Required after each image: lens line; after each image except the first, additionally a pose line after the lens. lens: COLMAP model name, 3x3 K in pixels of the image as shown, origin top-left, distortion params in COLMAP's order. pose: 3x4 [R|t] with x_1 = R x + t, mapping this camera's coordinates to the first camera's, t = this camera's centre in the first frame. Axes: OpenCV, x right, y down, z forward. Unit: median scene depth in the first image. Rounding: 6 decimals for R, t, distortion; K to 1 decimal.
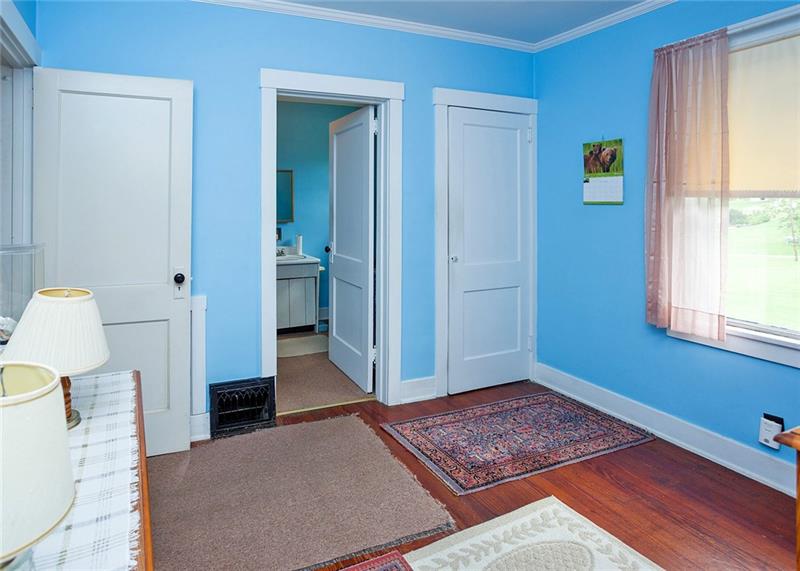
lens RADIAL K [[595.1, 0, 400.0], [0, 595.1, 285.5], [0, 0, 1]] dist [0.001108, 0.073085]
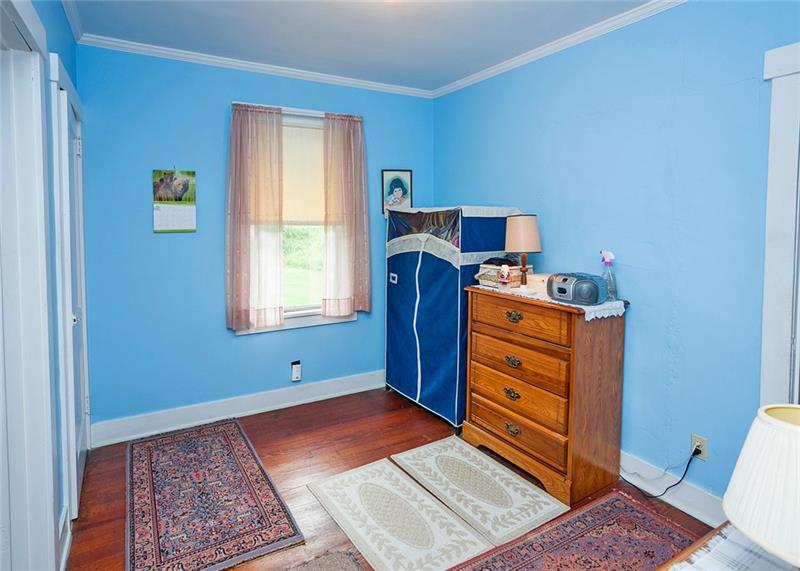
lens RADIAL K [[446.7, 0, 401.0], [0, 446.7, 279.7], [0, 0, 1]] dist [-0.000326, 0.037367]
pose [[-0.129249, -0.144687, 0.981000, -0.496622], [0.132781, 0.977863, 0.161719, -0.135464], [-0.982682, 0.151161, -0.107176, 0.748222]]
